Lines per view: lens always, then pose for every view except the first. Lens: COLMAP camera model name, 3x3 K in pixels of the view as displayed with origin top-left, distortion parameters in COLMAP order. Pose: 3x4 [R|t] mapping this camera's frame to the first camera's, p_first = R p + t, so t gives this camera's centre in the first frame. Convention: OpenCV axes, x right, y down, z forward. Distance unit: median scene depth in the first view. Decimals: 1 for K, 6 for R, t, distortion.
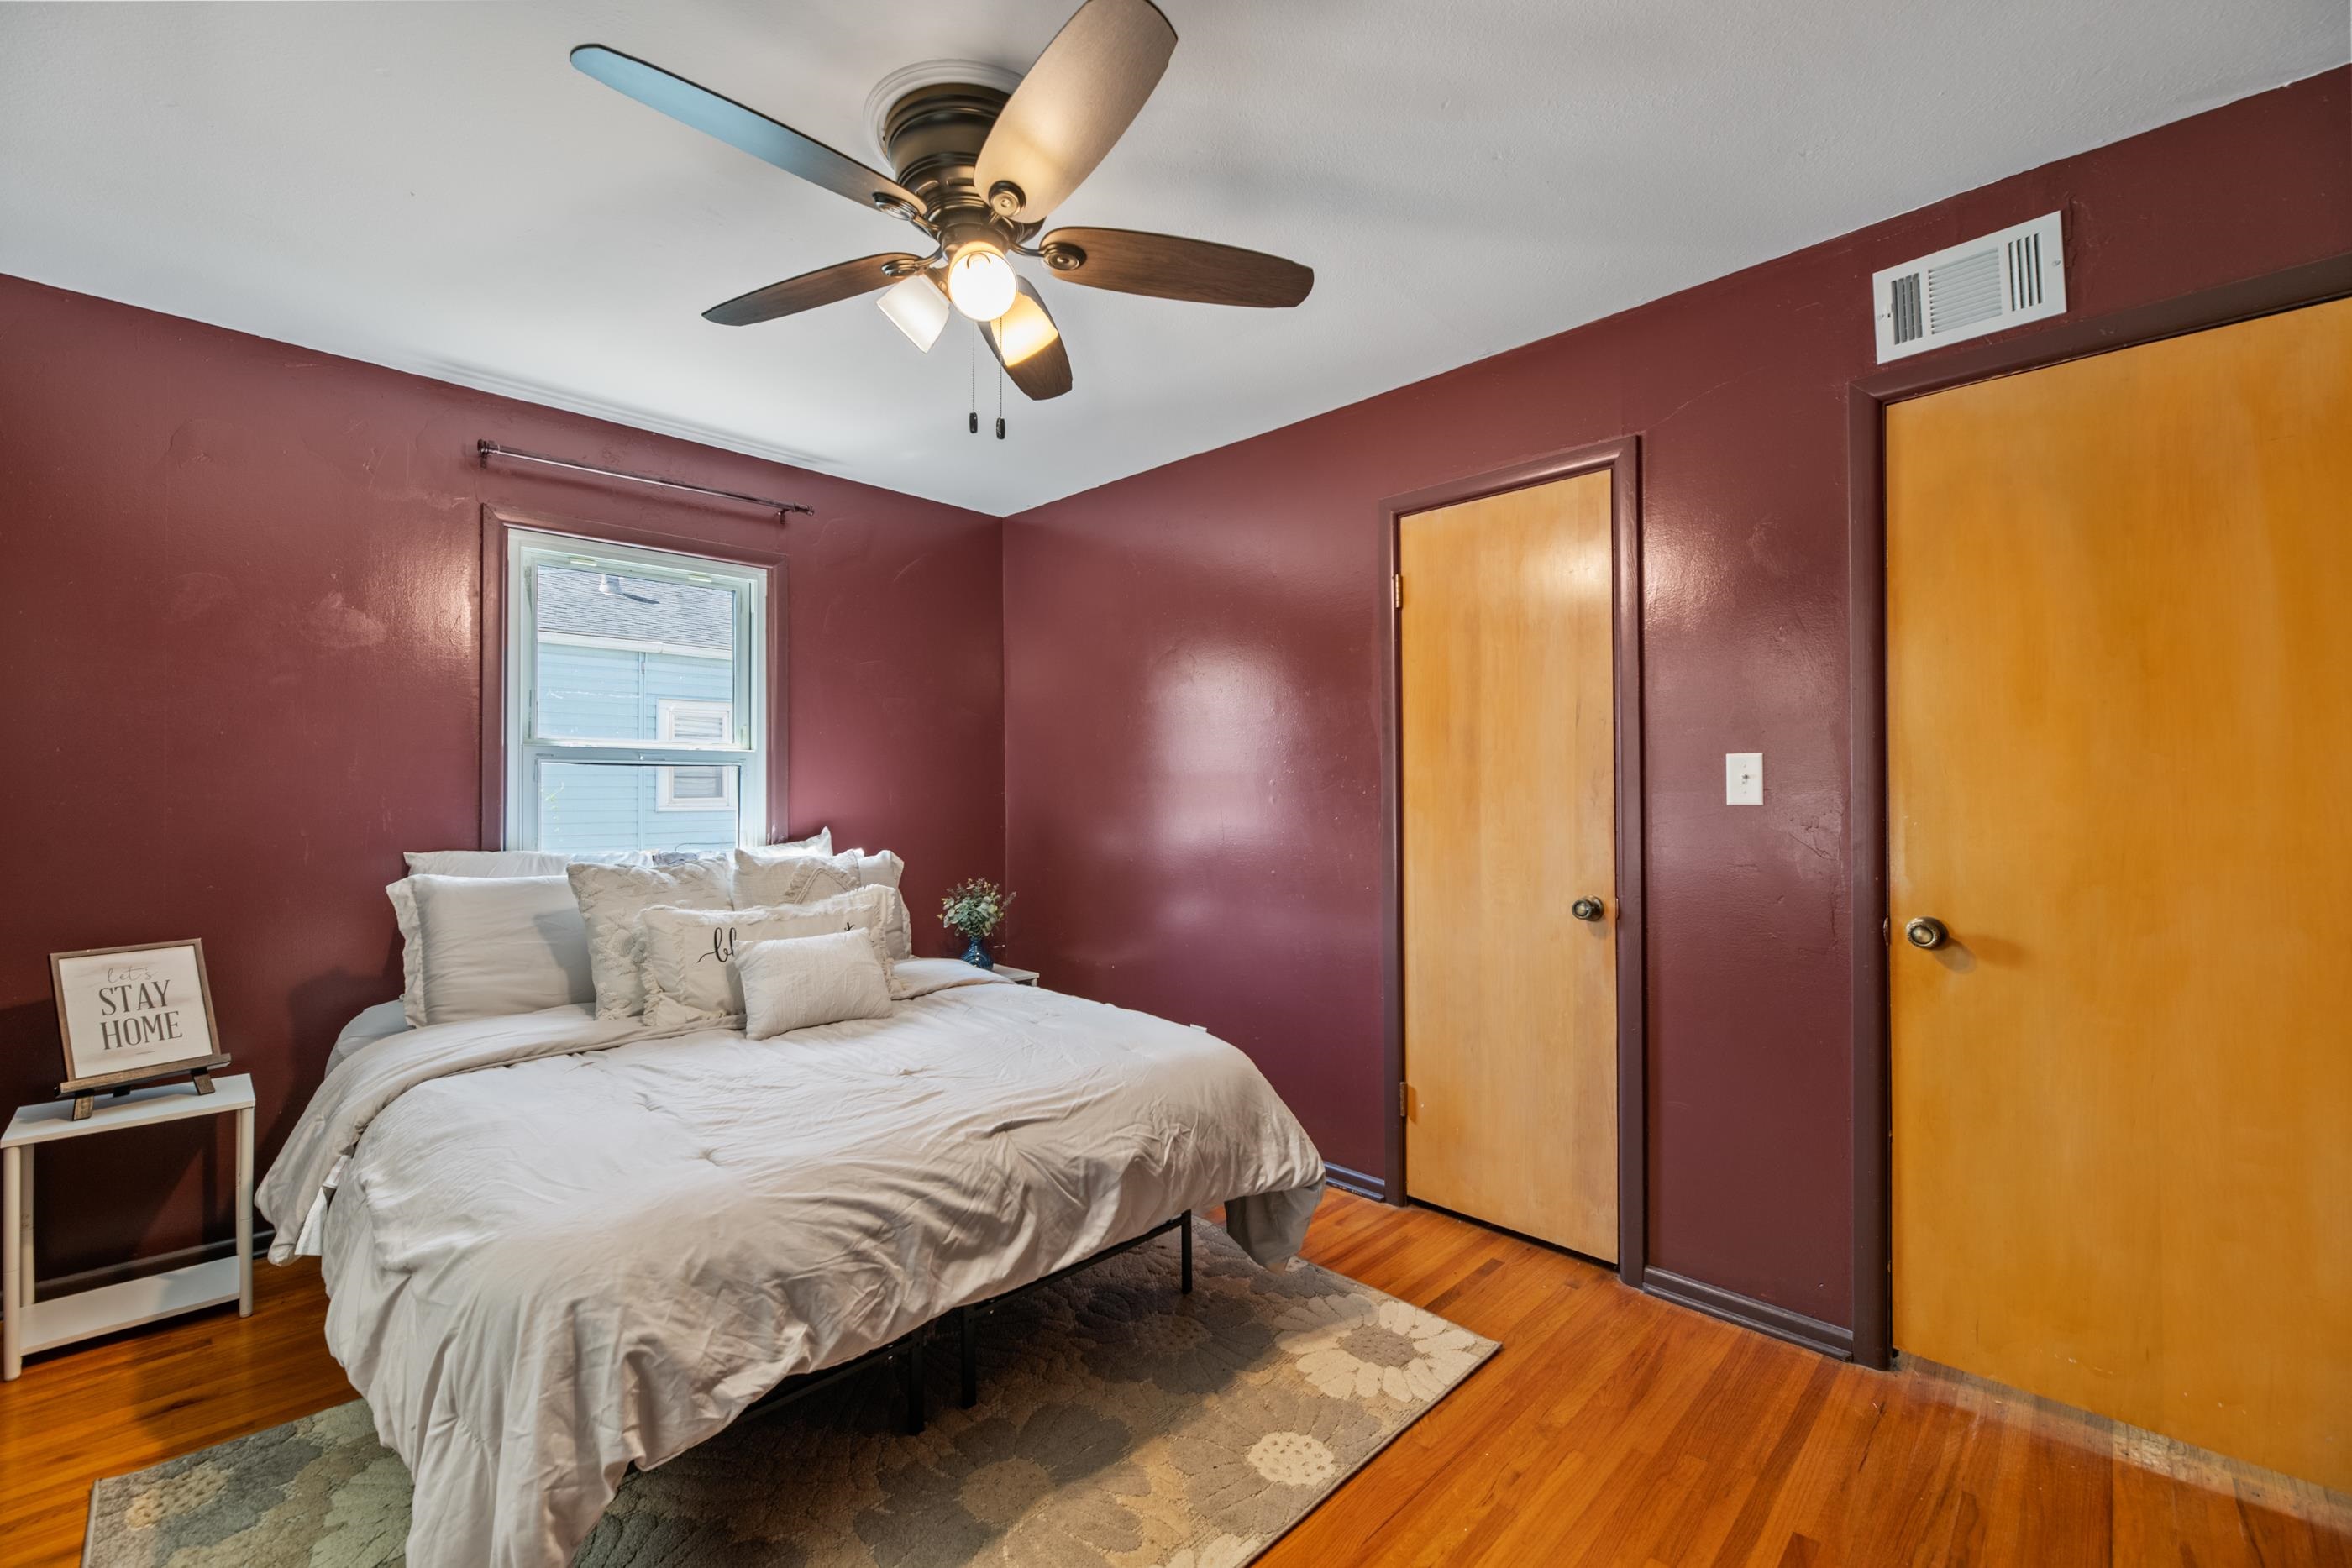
lens RADIAL K [[963.5, 0, 1171.5], [0, 963.5, 783.1], [0, 0, 1]] dist [-0.001135, -0.000625]
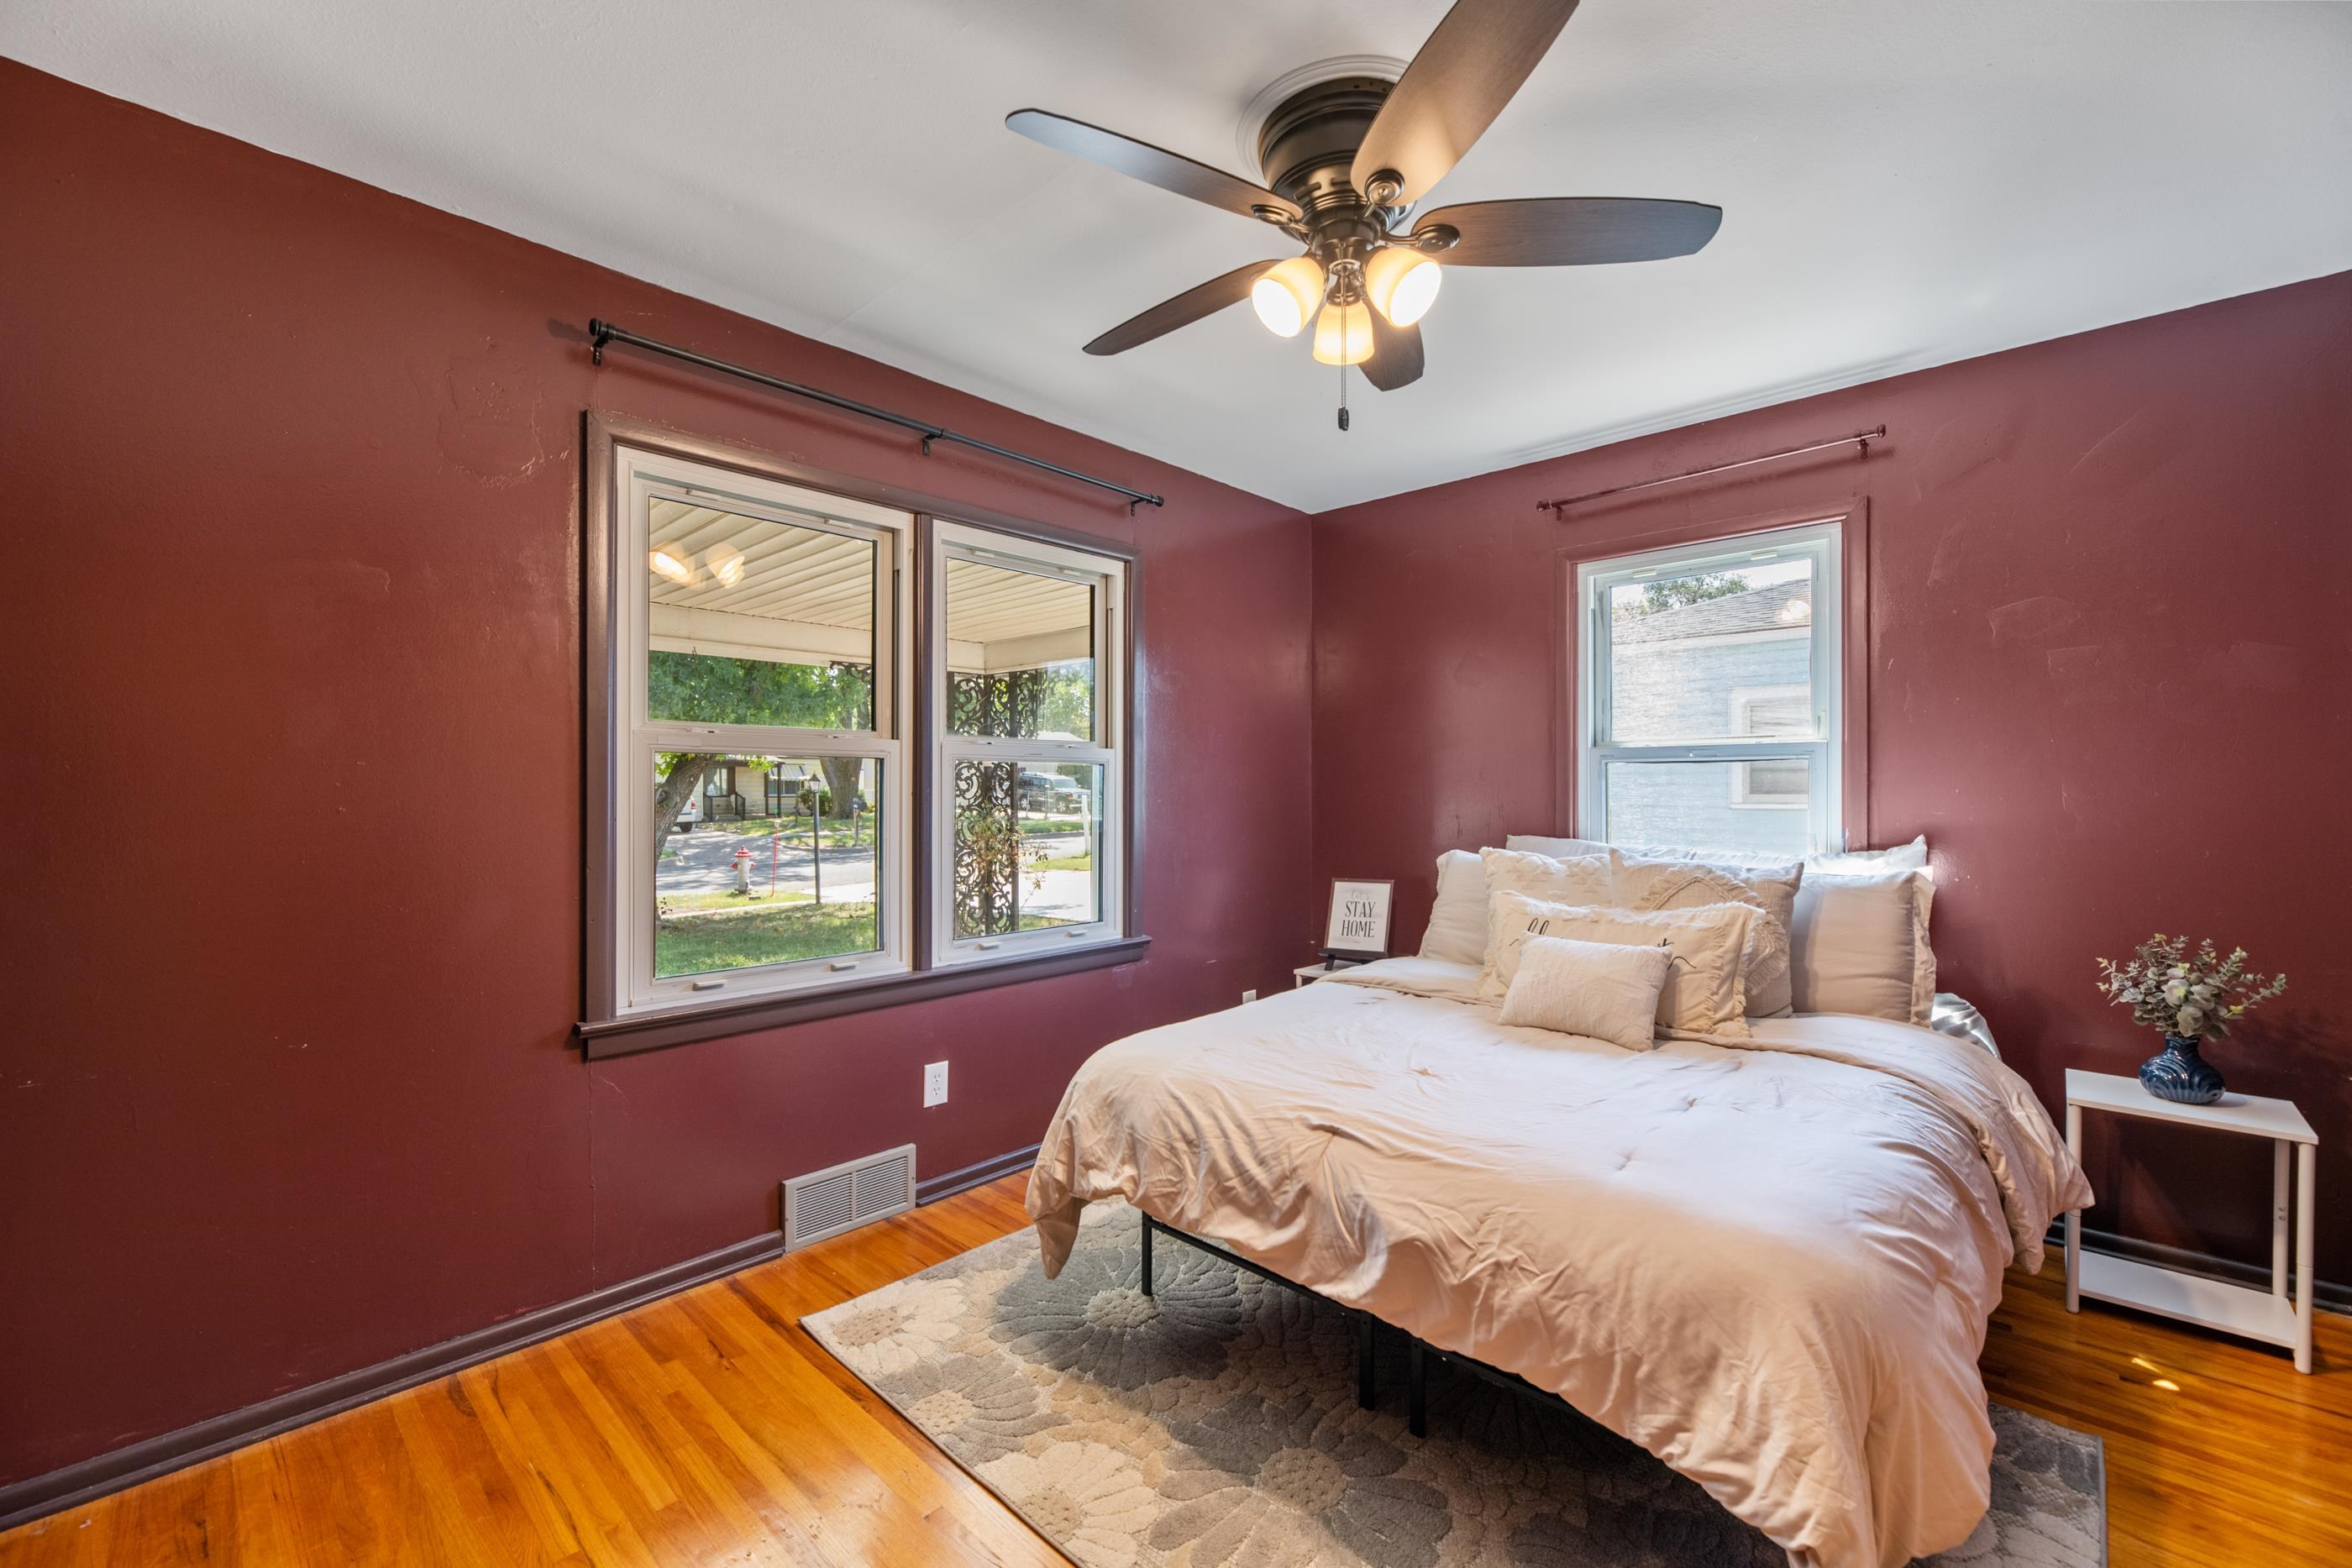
lens RADIAL K [[963.5, 0, 1171.6], [0, 963.5, 789.5], [0, 0, 1]] dist [-0.001135, -0.000625]
pose [[0.021590, 0.001954, -0.999765, 0.780159], [0.009736, 0.999950, 0.002165, 0.004505], [0.999720, -0.009780, 0.021569, 0.788089]]
